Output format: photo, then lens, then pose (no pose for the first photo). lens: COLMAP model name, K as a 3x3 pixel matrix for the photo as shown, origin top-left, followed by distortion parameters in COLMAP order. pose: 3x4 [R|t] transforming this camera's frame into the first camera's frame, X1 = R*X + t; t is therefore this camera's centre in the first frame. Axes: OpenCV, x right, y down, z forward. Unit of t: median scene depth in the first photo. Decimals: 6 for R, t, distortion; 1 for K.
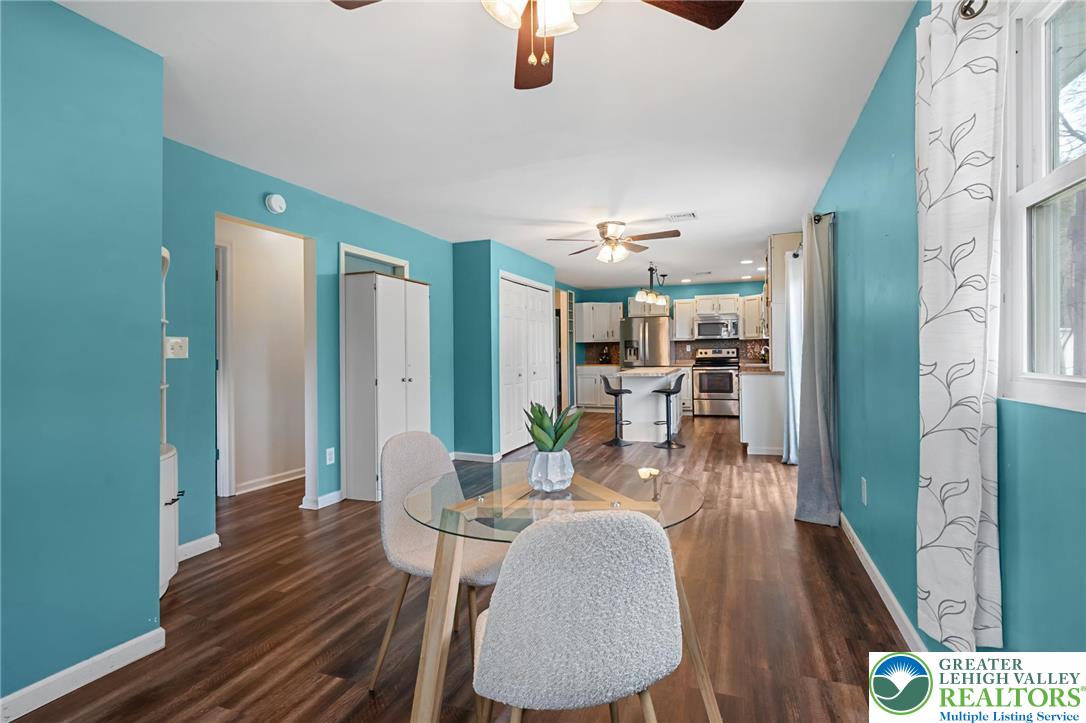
lens RADIAL K [[487.6, 0, 558.8], [0, 487.6, 351.4], [0, 0, 1]] dist [0.010313, -0.005350]
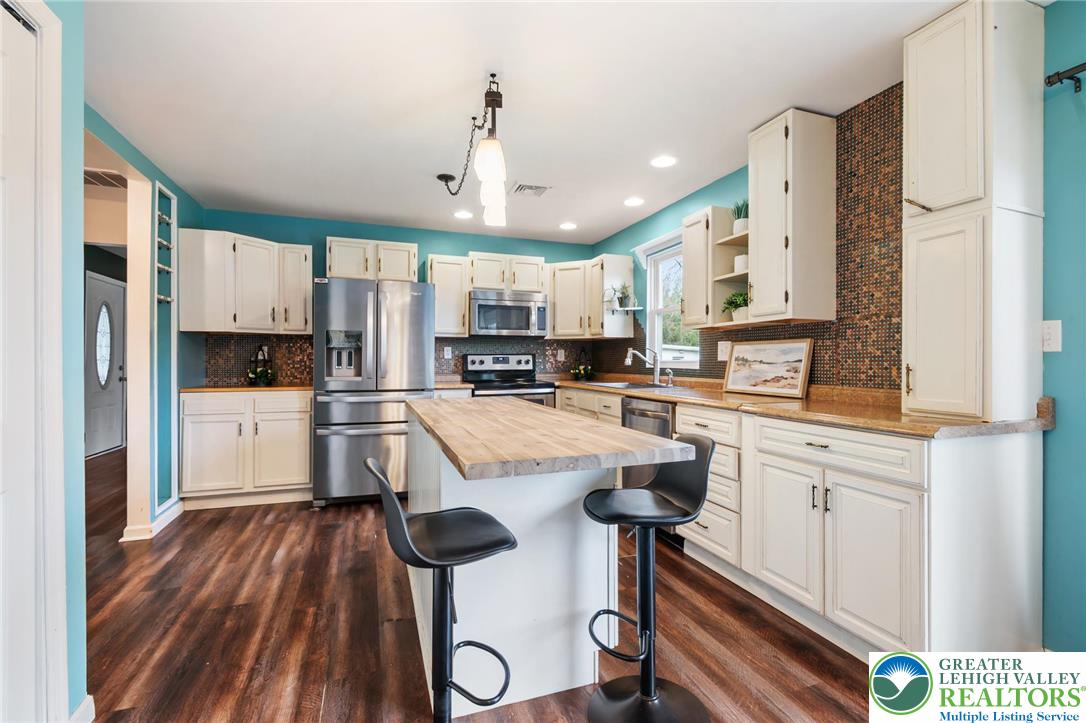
lens RADIAL K [[487.6, 0, 541.6], [0, 487.6, 361.5], [0, 0, 1]] dist [0.010313, -0.005350]
pose [[0.767769, 0.012606, 0.640603, 0.007731], [-0.015331, 0.999882, -0.001301, 0.002293], [-0.640543, -0.008822, 0.767871, 0.548249]]
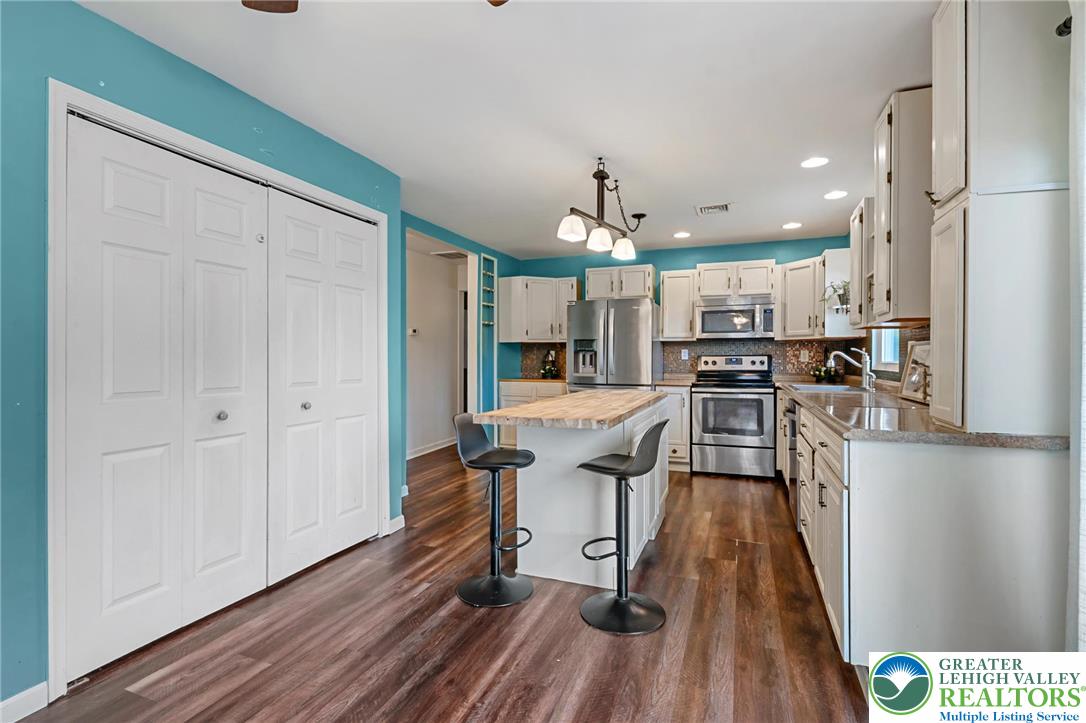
lens RADIAL K [[487.6, 0, 549.2], [0, 487.6, 363.6], [0, 0, 1]] dist [0.010313, -0.005350]
pose [[0.999735, 0.014778, -0.017677, 0.113925], [-0.014501, 0.999772, 0.015671, -0.002029], [0.017905, -0.015410, 0.999721, 0.411319]]
